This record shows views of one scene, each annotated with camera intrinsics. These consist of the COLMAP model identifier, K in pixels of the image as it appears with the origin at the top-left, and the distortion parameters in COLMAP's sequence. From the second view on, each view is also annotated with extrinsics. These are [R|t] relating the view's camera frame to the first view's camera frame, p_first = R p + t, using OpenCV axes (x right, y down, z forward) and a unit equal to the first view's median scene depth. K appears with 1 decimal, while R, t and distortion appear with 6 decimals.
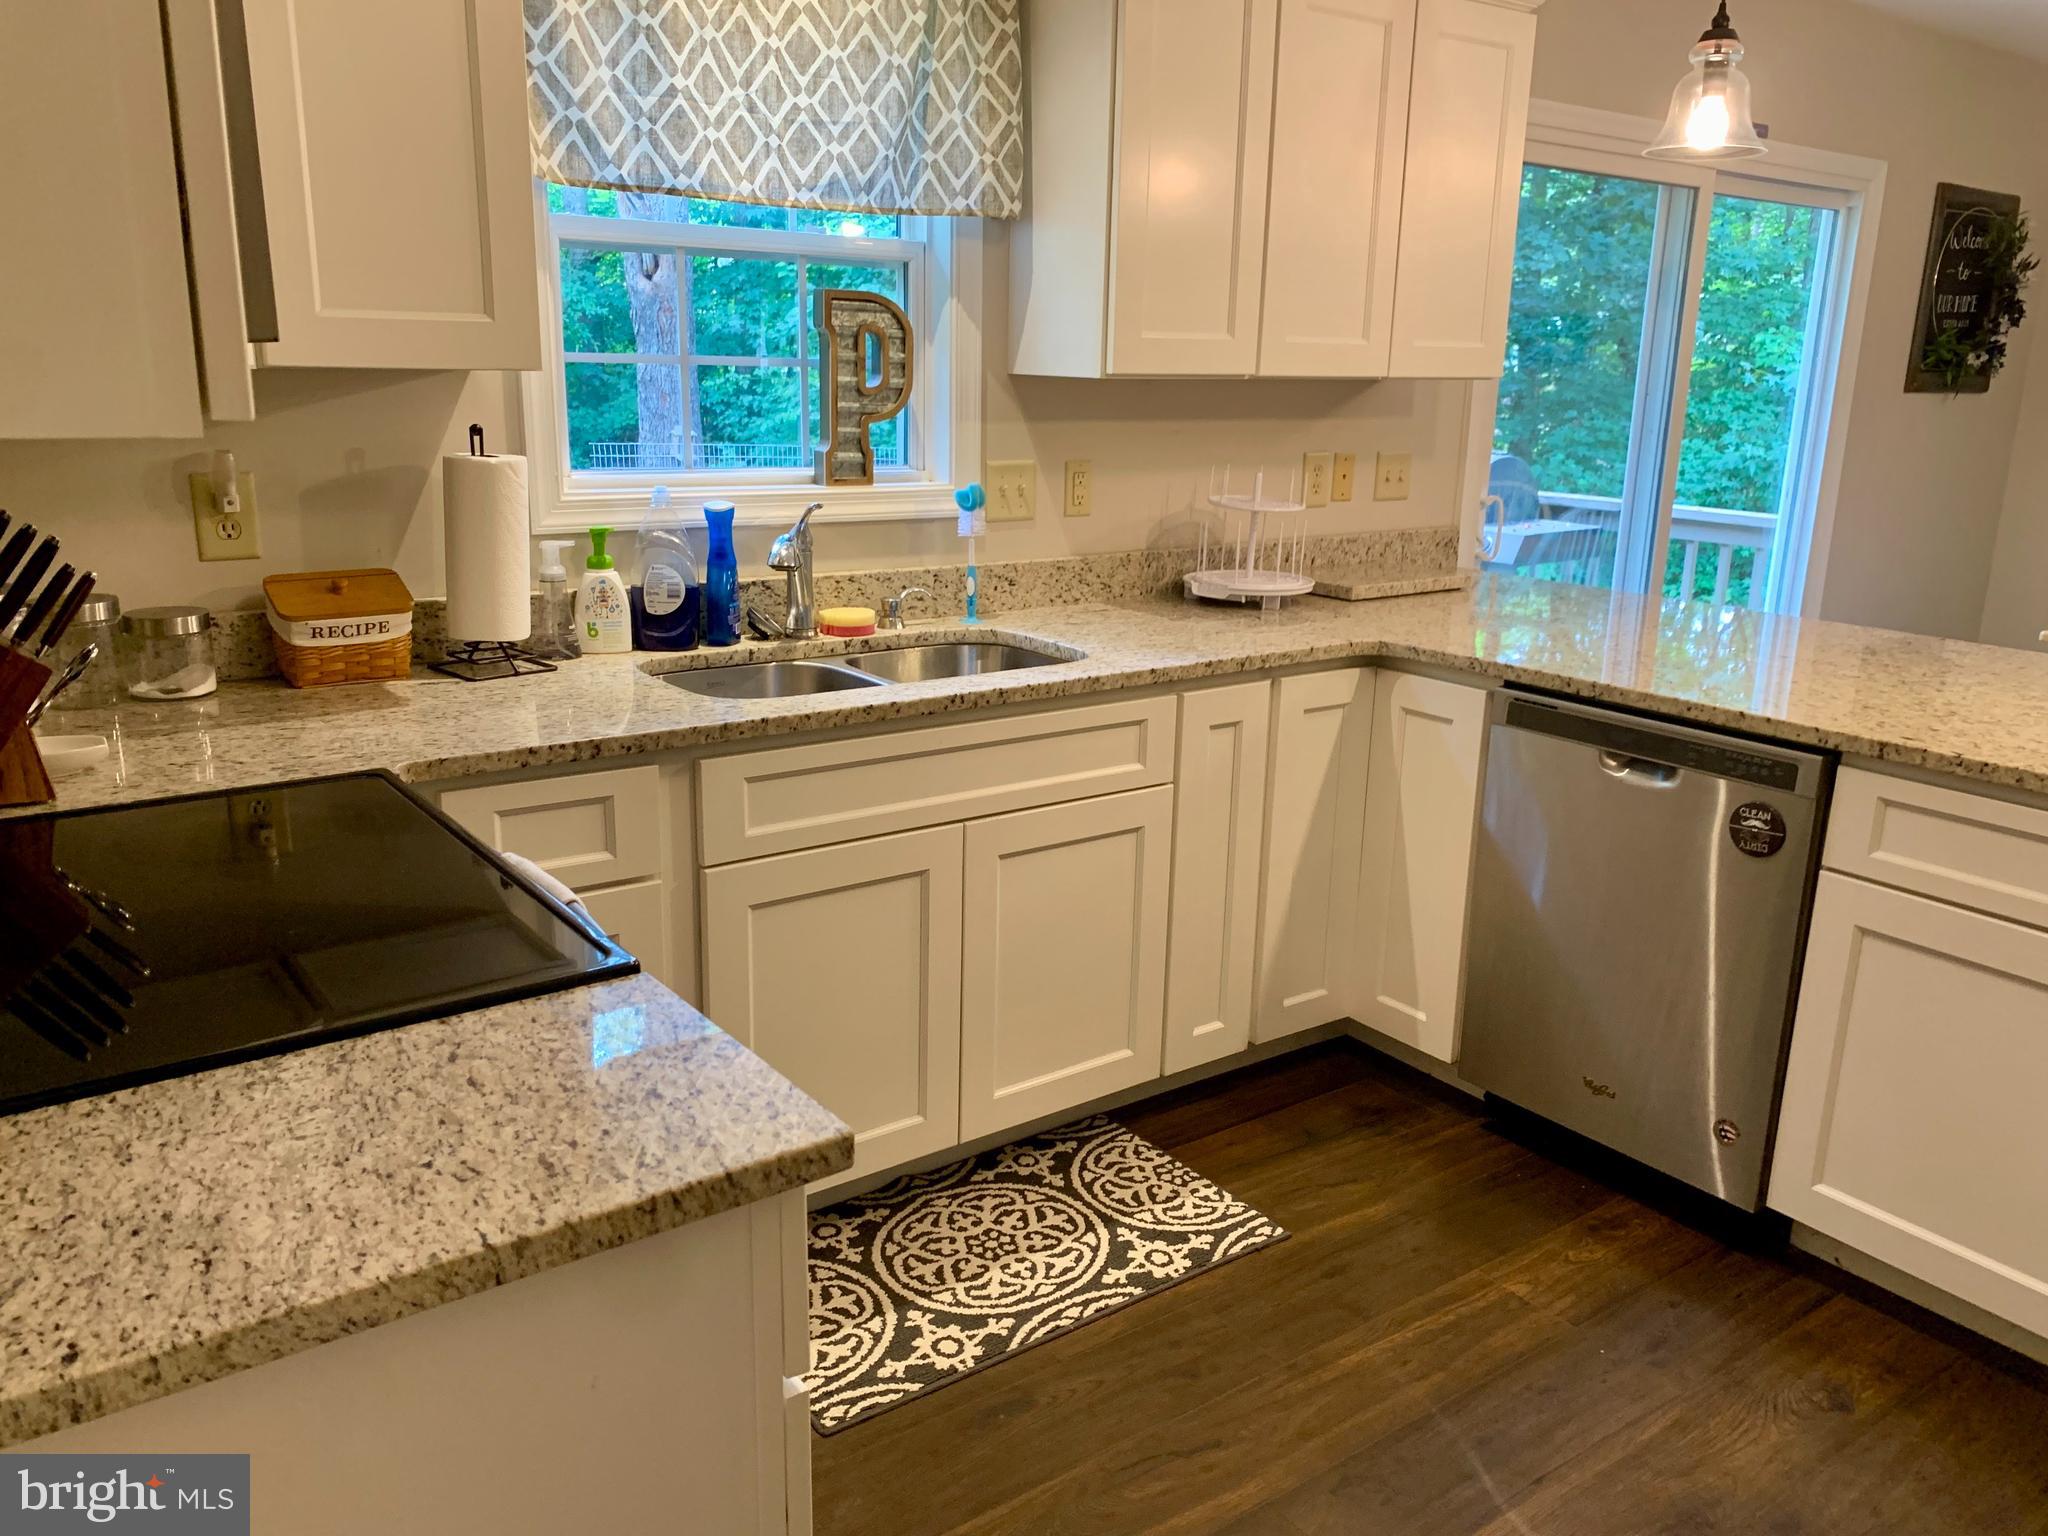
lens RADIAL K [[1568.5, 0, 1063.7], [0, 1568.5, 759.5], [0, 0, 1]] dist [0.035710, -0.112626]
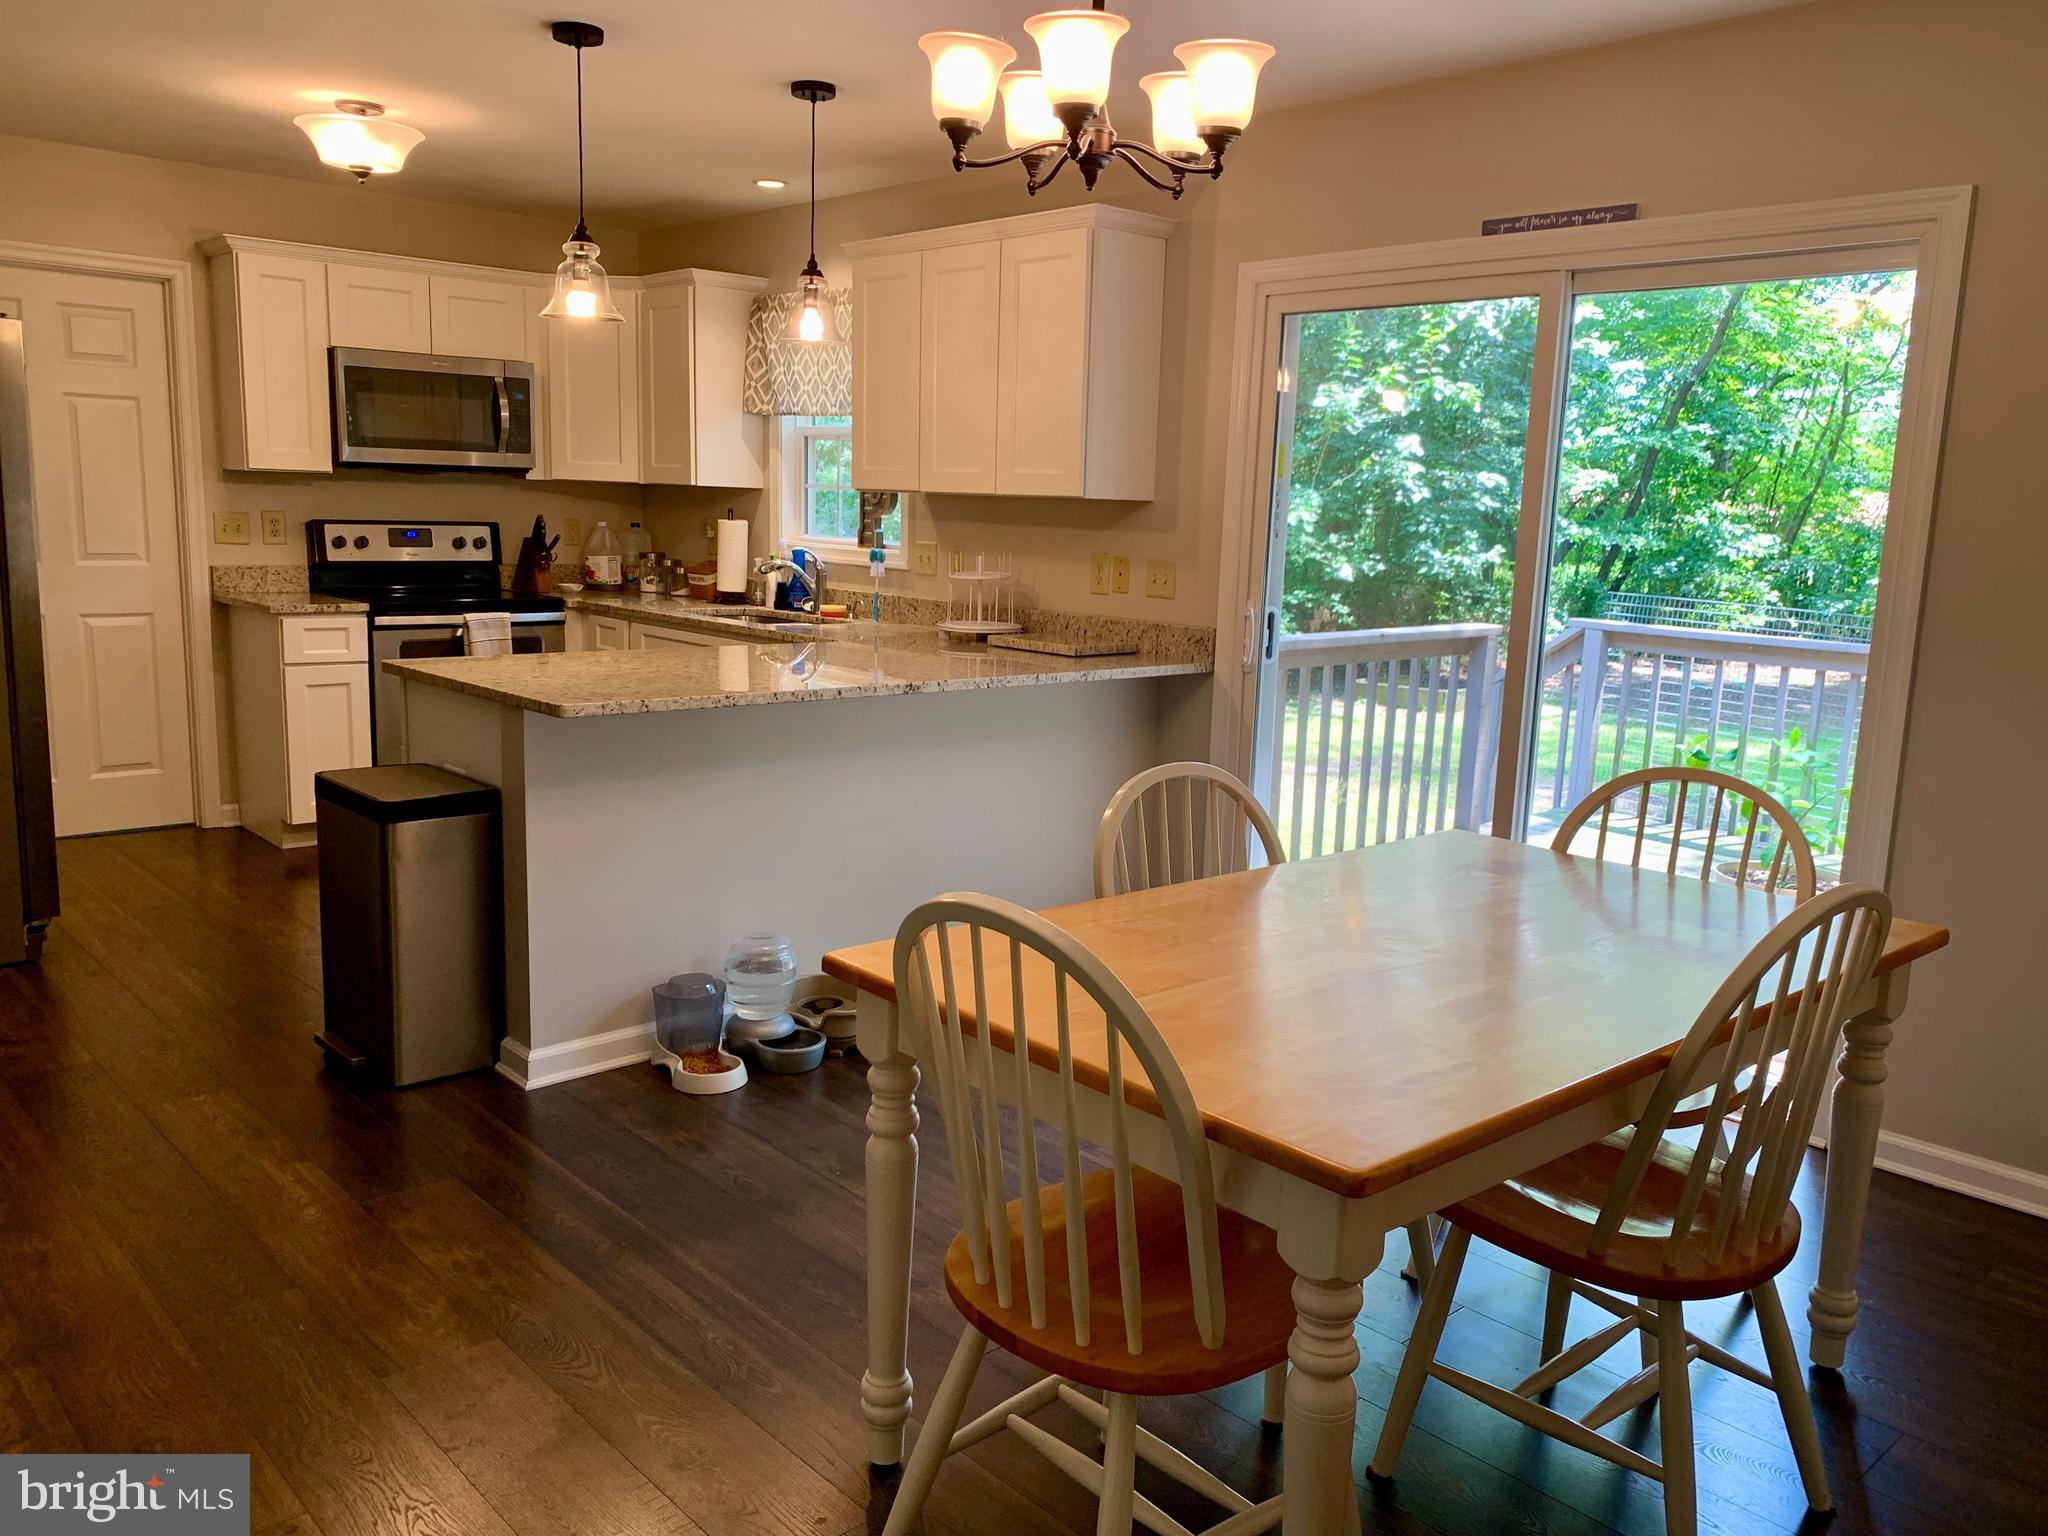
lens RADIAL K [[1565.7, 0, 1035.3], [0, 1565.7, 772.0], [0, 0, 1]] dist [-0.002075, -0.002339]
pose [[0.104468, 0.152056, -0.982835, 2.021601], [-0.279070, 0.953020, 0.117780, -0.213307], [0.954571, 0.261975, 0.141995, 1.076408]]
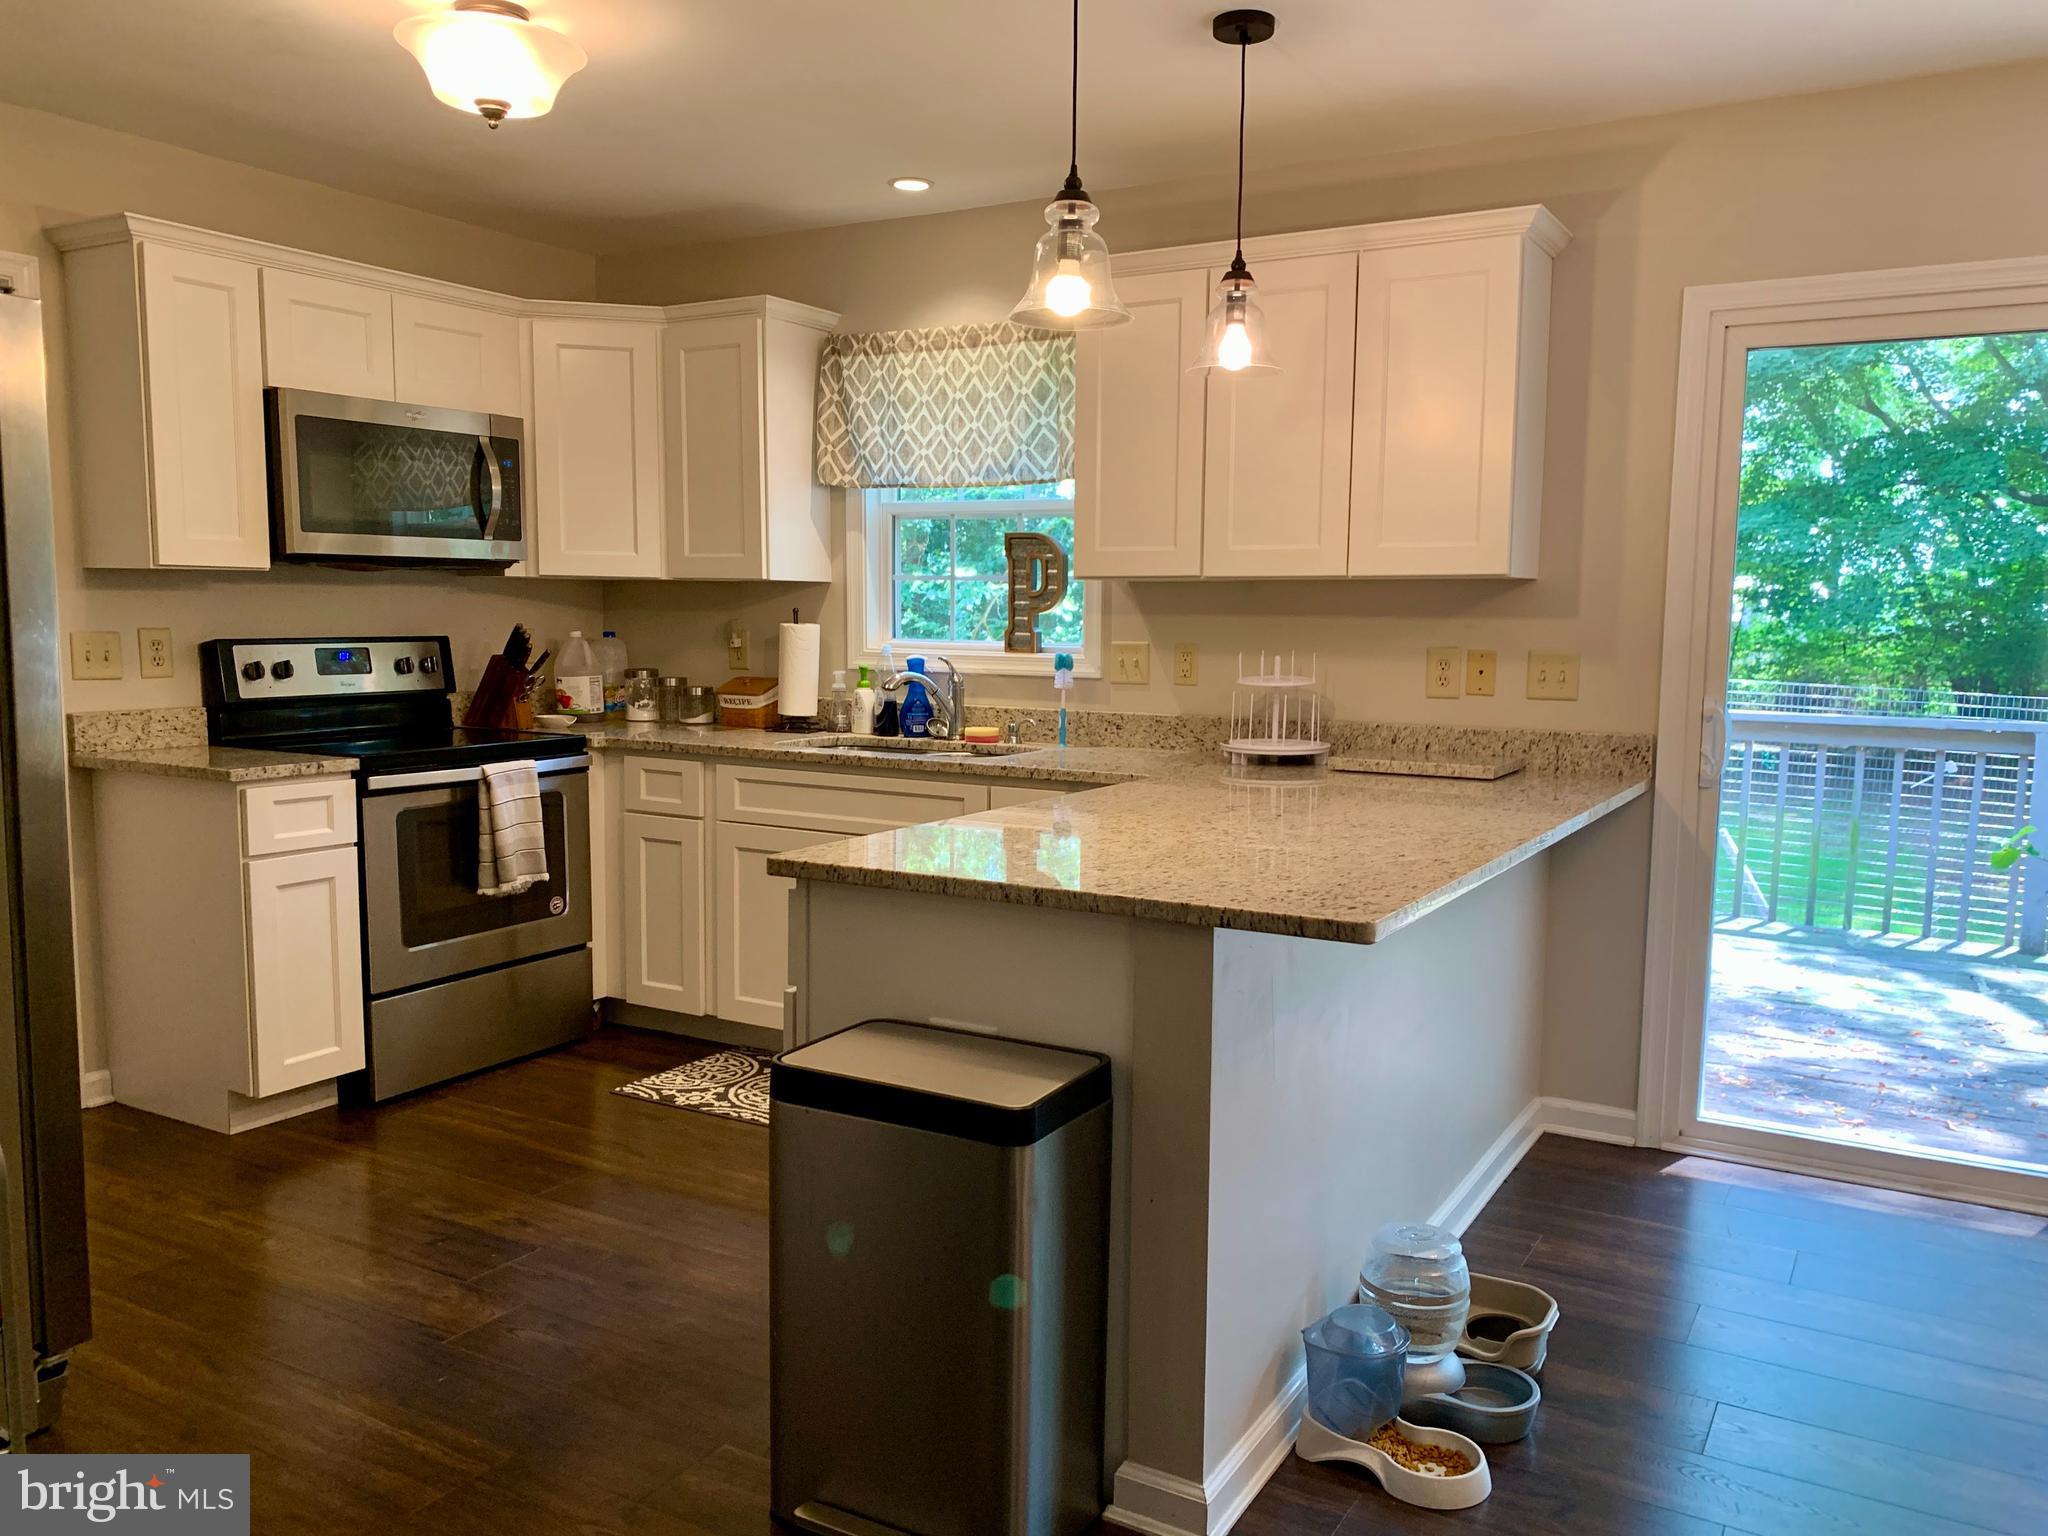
lens RADIAL K [[1562.4, 0, 1040.9], [0, 1562.4, 769.1], [0, 0, 1]] dist [0.007575, -0.006137]
pose [[0.397654, 0.075939, -0.914388, 1.400550], [-0.228926, 0.973264, -0.018728, -0.041665], [0.888518, 0.216774, 0.404406, 0.451929]]
